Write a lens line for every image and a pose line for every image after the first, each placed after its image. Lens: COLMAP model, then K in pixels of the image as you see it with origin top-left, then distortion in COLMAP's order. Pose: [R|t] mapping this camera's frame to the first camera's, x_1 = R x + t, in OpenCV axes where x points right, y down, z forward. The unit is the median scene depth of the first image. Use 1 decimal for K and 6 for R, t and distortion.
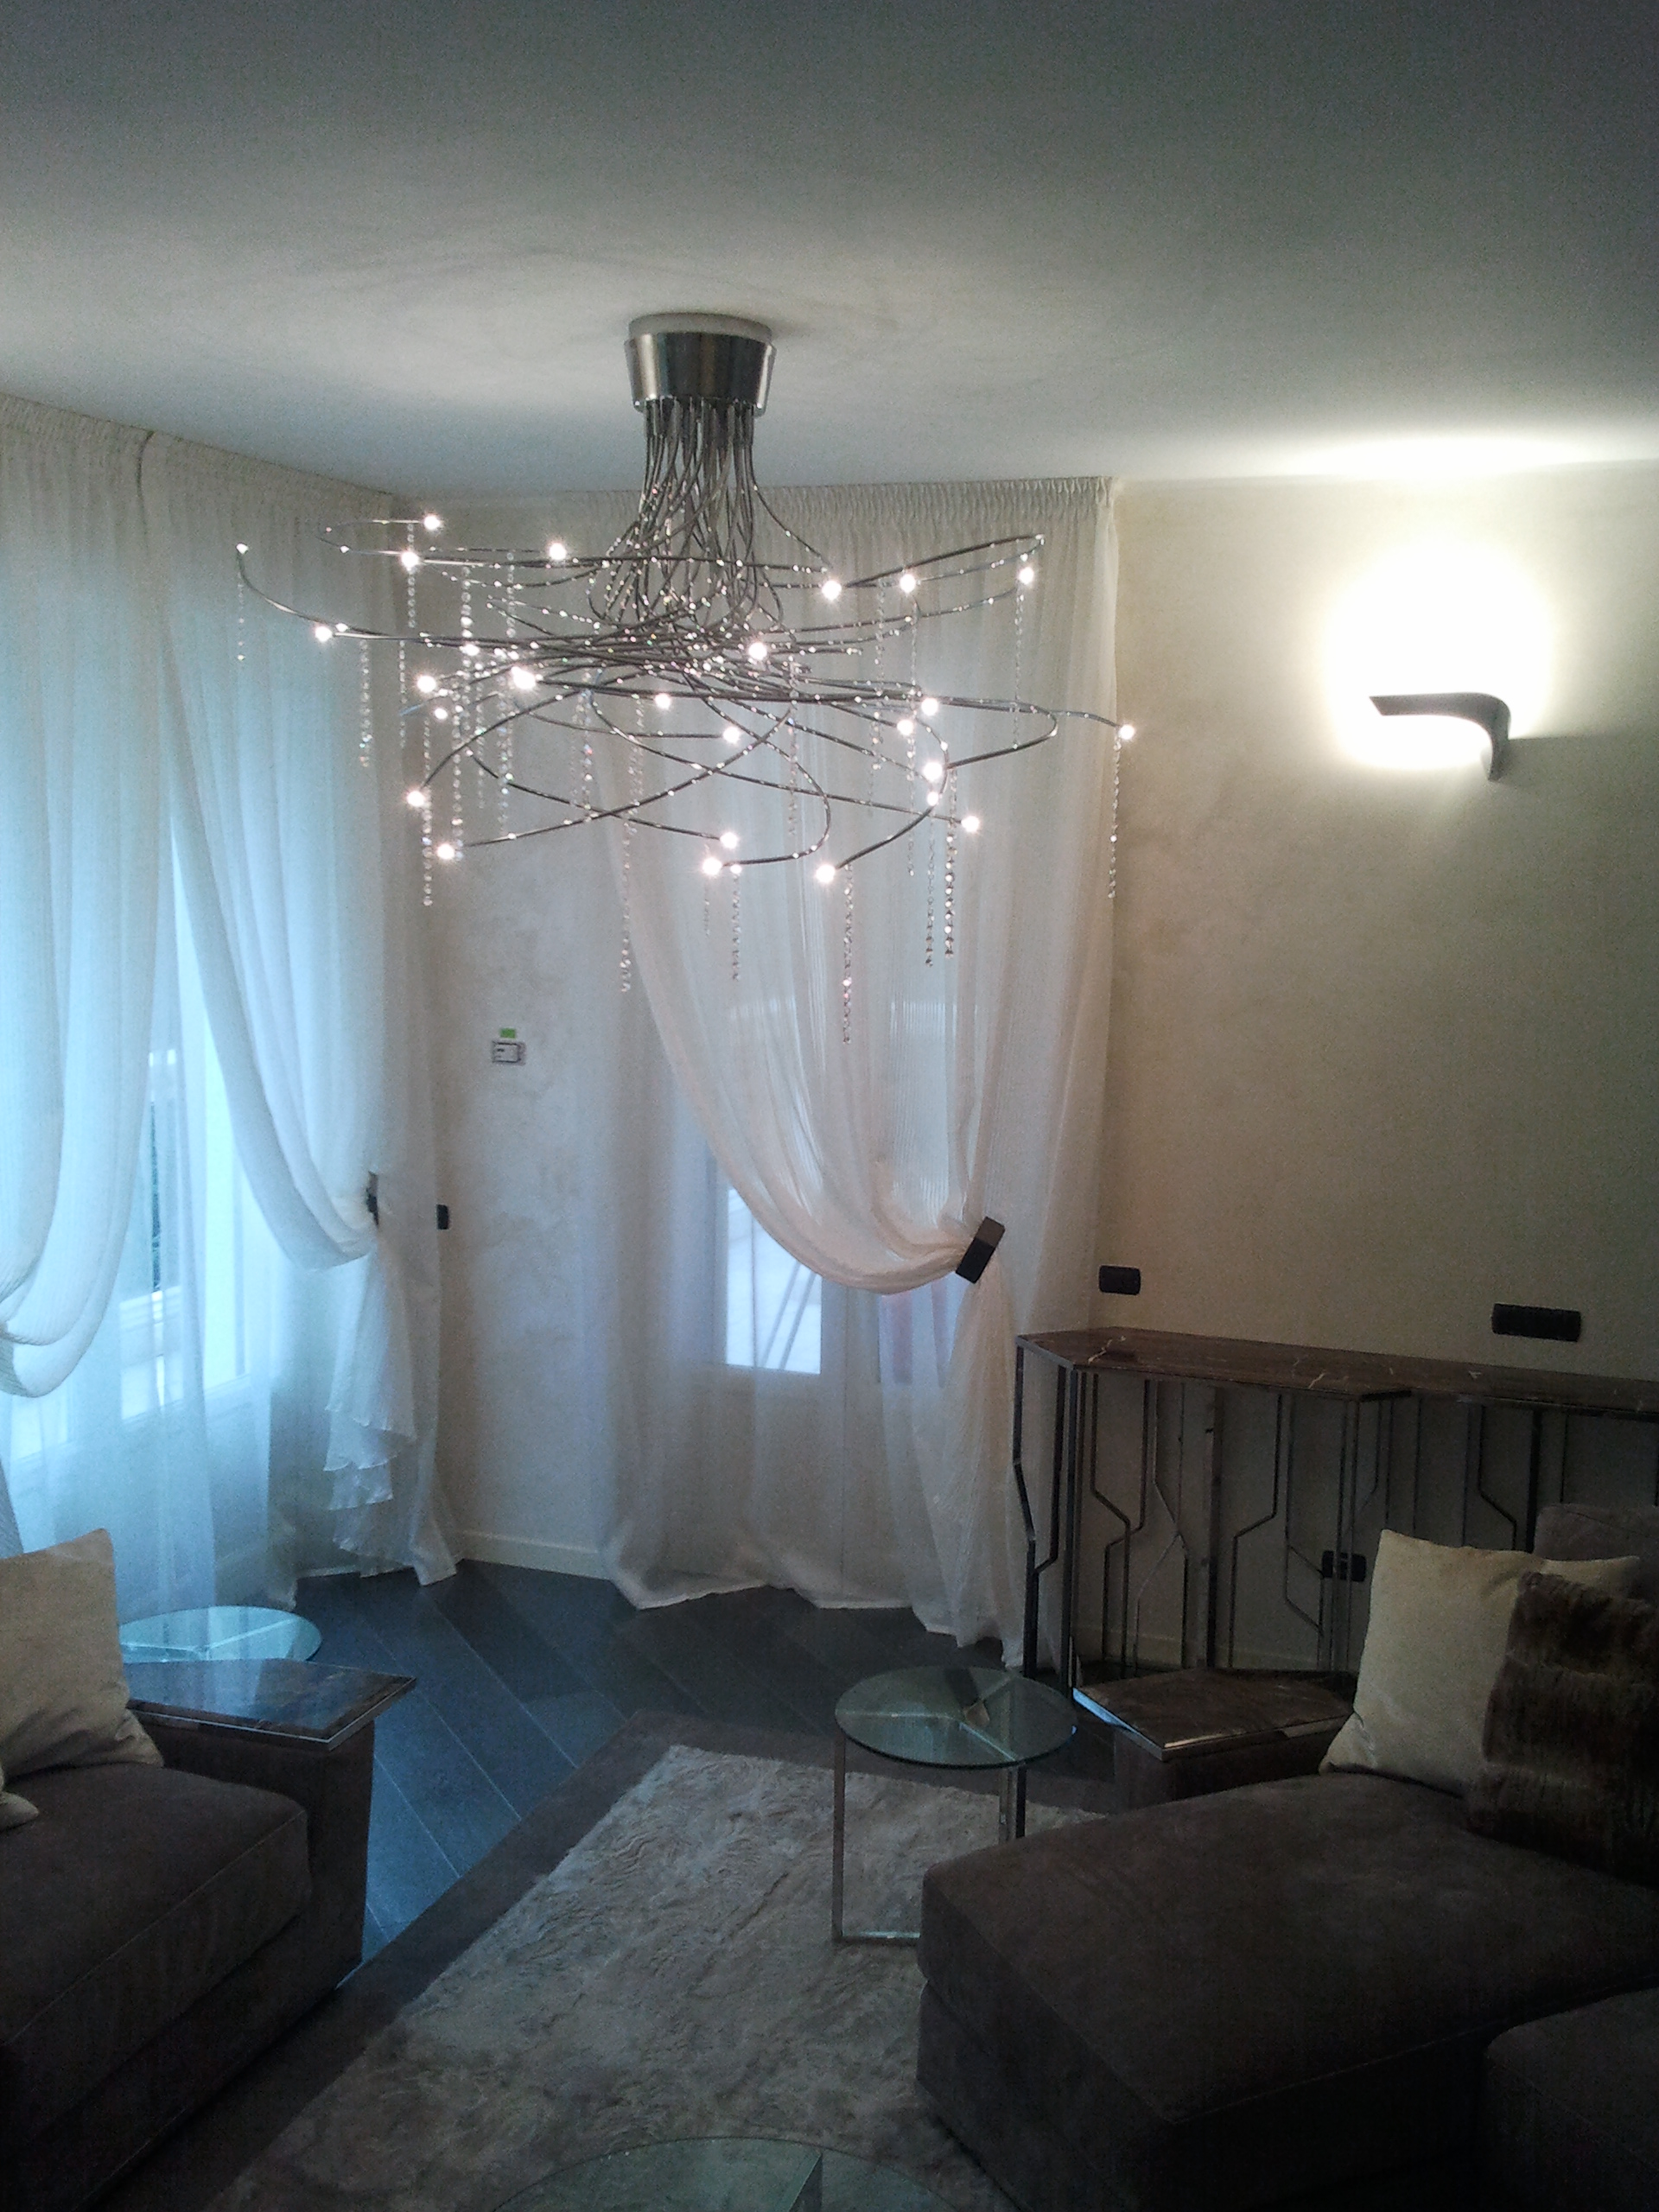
lens RADIAL K [[2142.8, 0, 837.9], [0, 2142.8, 1104.2], [0, 0, 1]] dist [-0.008634, 0.000000]
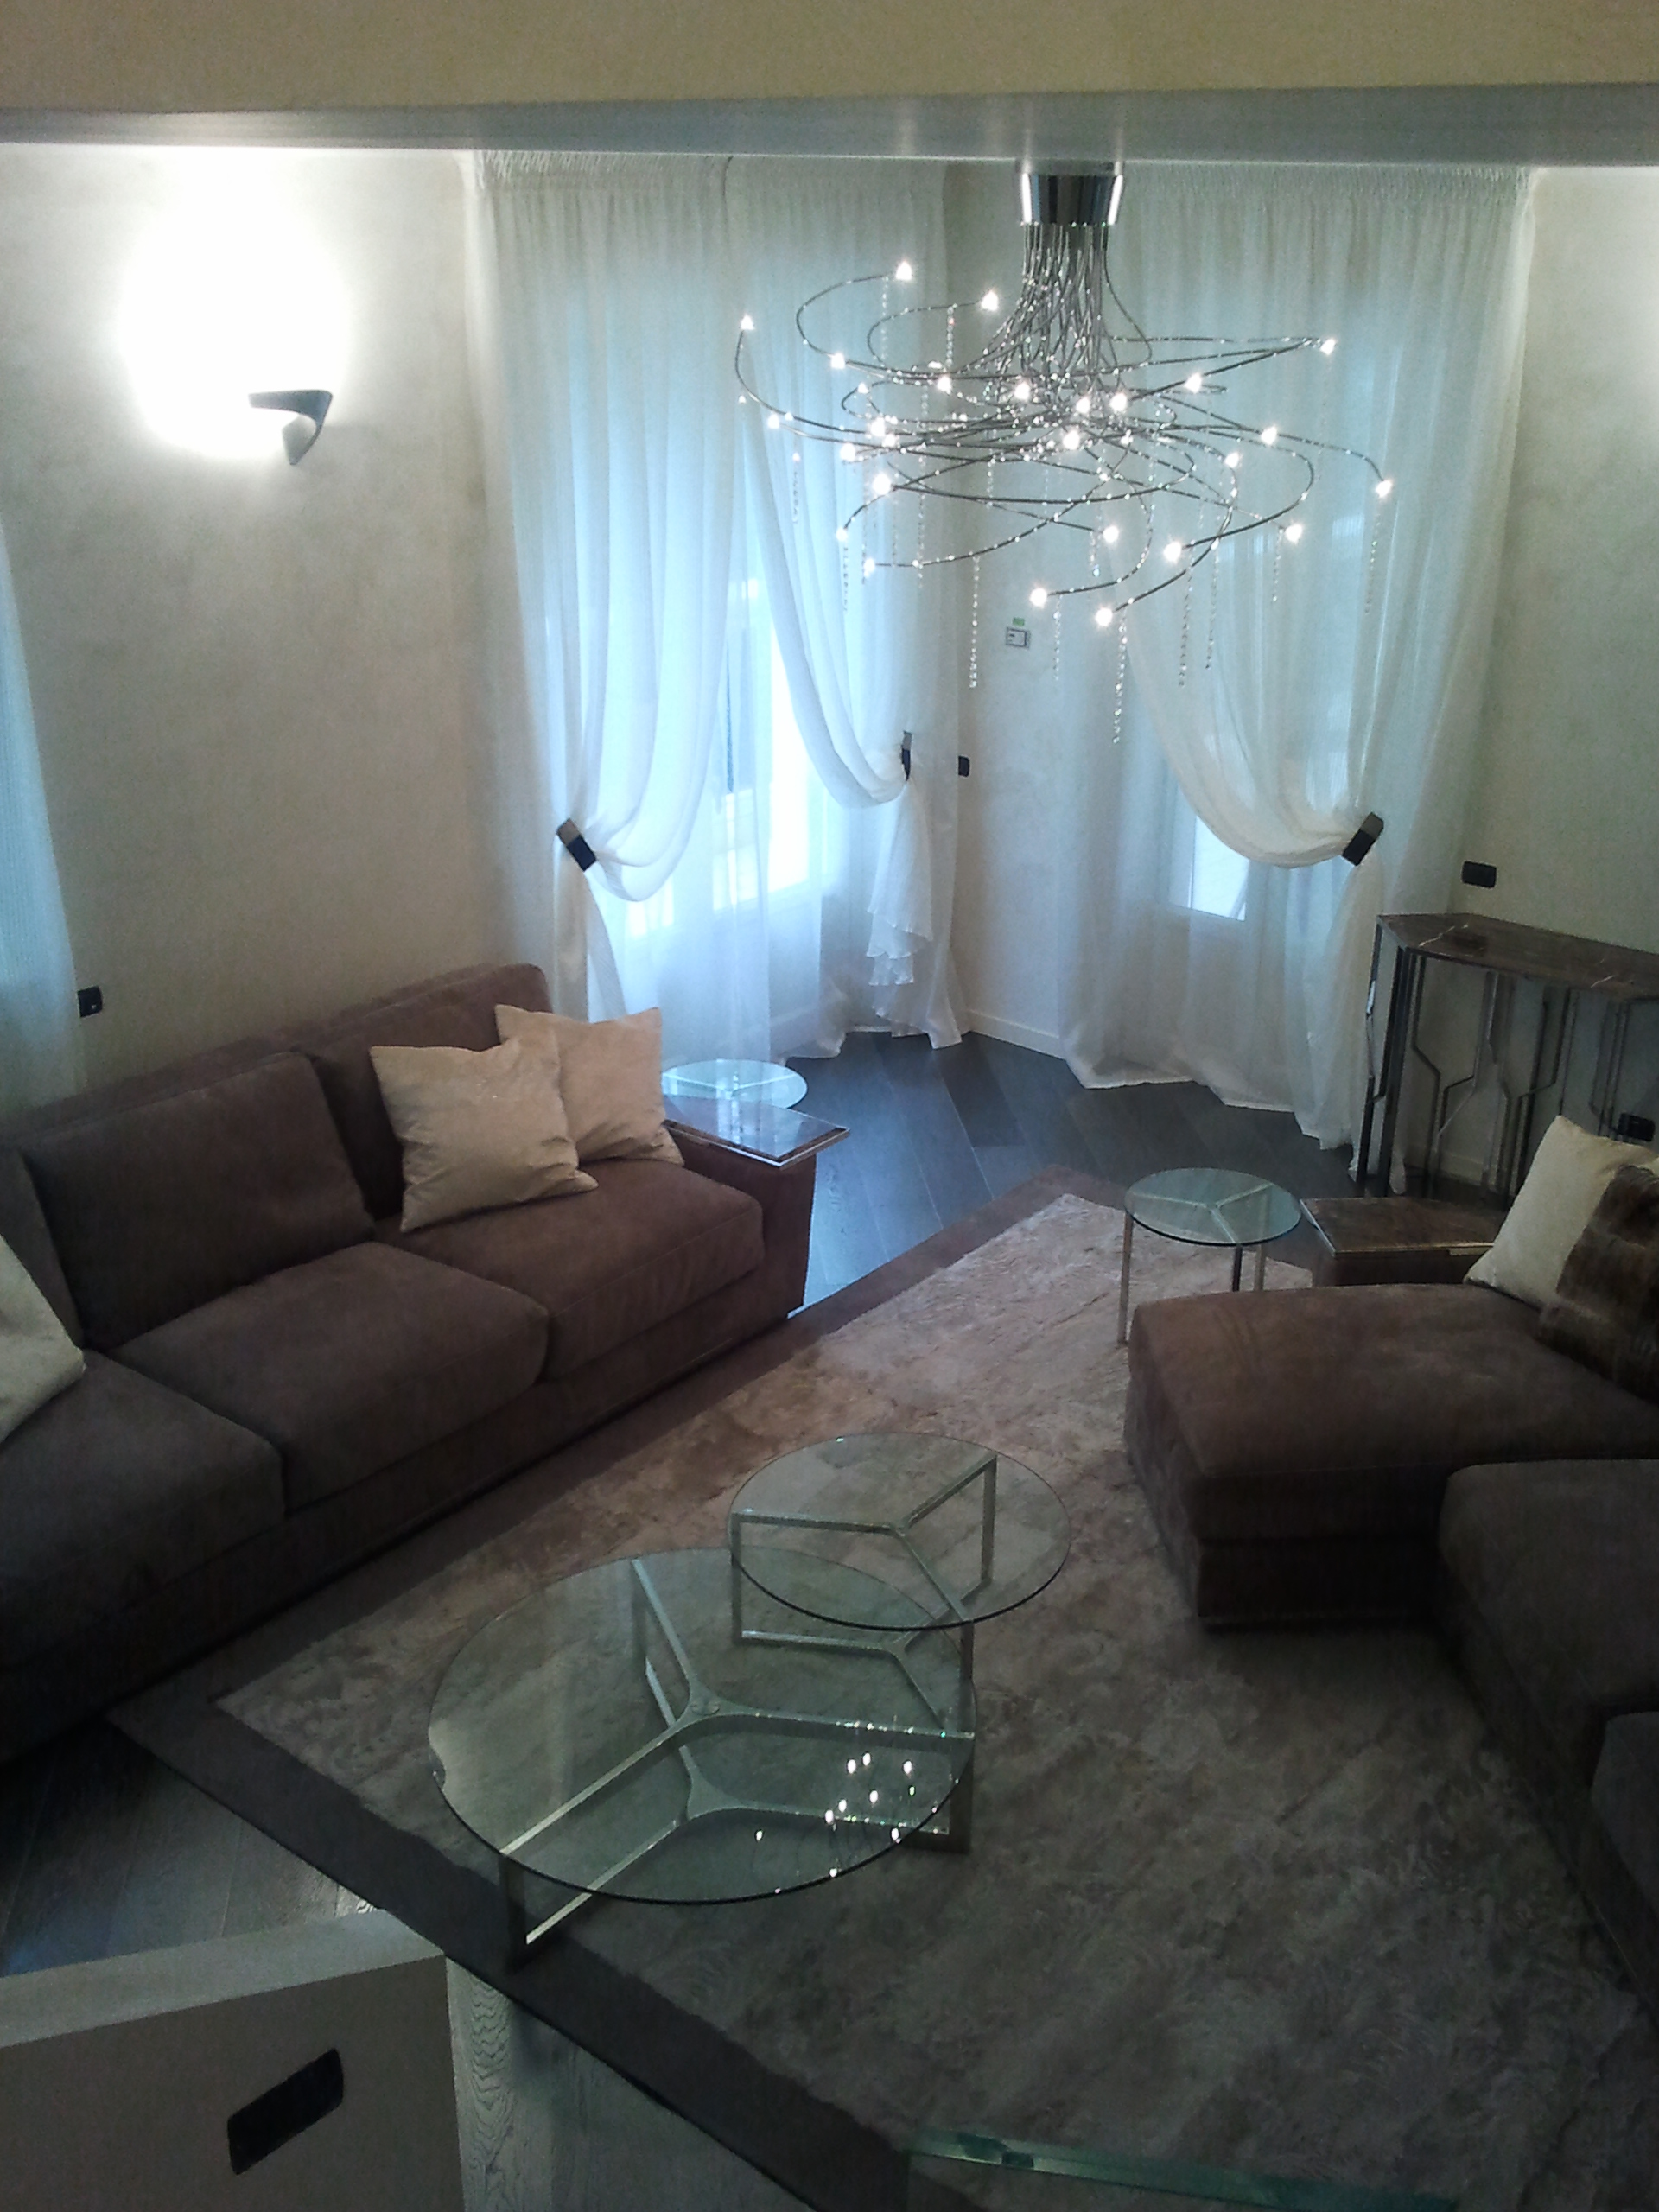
lens RADIAL K [[2142.8, 0, 825.8], [0, 2142.8, 1109.0], [0, 0, 1]] dist [-0.008634, 0.000000]
pose [[0.935969, 0.124281, -0.329419, 0.218754], [-0.029998, 0.960375, 0.277092, -0.122992], [0.350803, -0.249467, 0.902609, -0.264477]]
